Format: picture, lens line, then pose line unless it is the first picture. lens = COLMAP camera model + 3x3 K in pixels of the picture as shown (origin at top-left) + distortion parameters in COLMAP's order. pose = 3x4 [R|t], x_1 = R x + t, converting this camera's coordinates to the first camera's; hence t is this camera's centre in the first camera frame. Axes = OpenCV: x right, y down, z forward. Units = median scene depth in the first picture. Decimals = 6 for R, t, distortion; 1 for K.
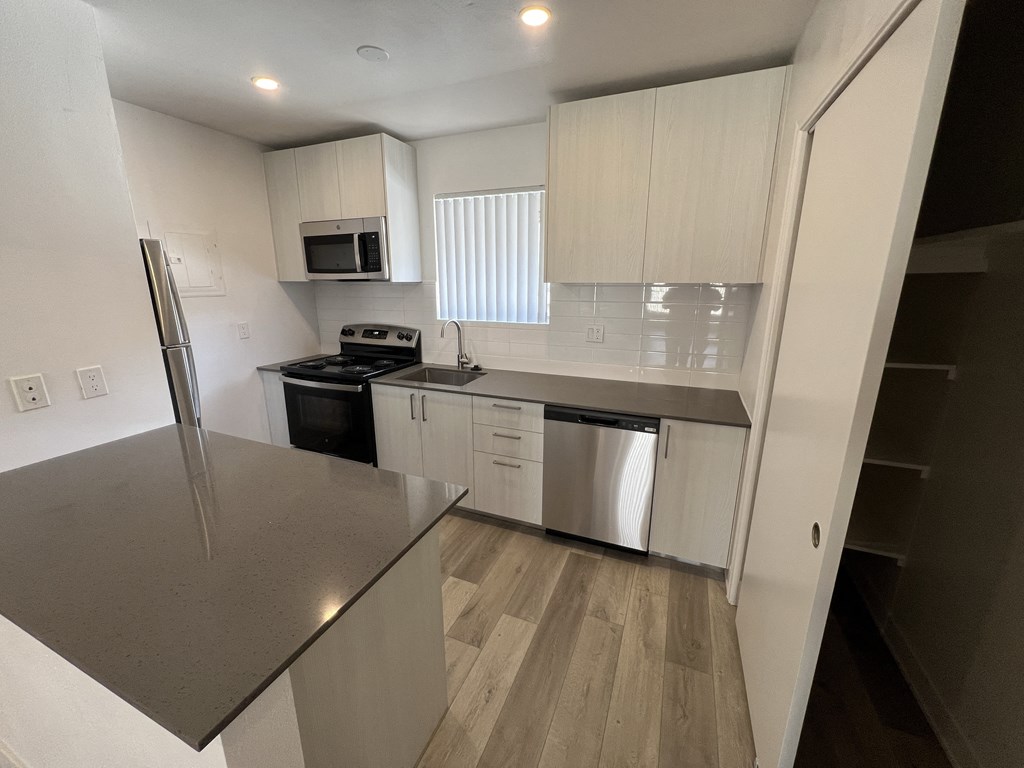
lens RADIAL K [[415.6, 0, 507.5], [0, 415.6, 382.9], [0, 0, 1]] dist [0.000557, -0.000144]
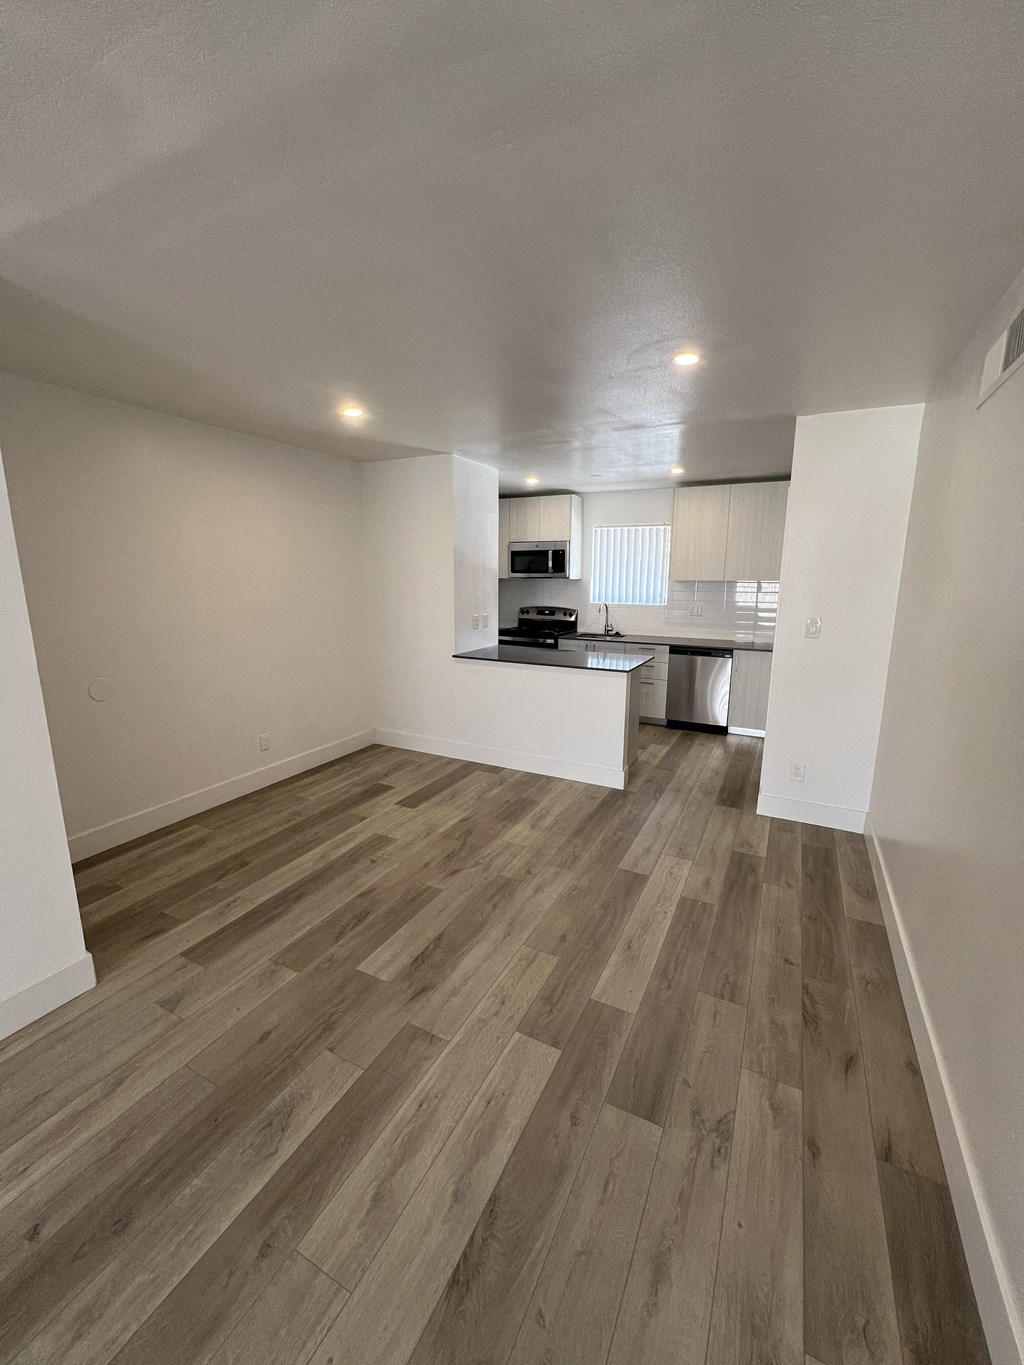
lens RADIAL K [[554.0, 0, 517.0], [0, 554.0, 686.0], [0, 0, 1]] dist [0.000557, -0.000144]
pose [[0.998917, 0.020329, -0.041848, -0.383216], [-0.022269, 0.998674, -0.046424, 0.285373], [0.040848, 0.047305, 0.998045, -1.173106]]
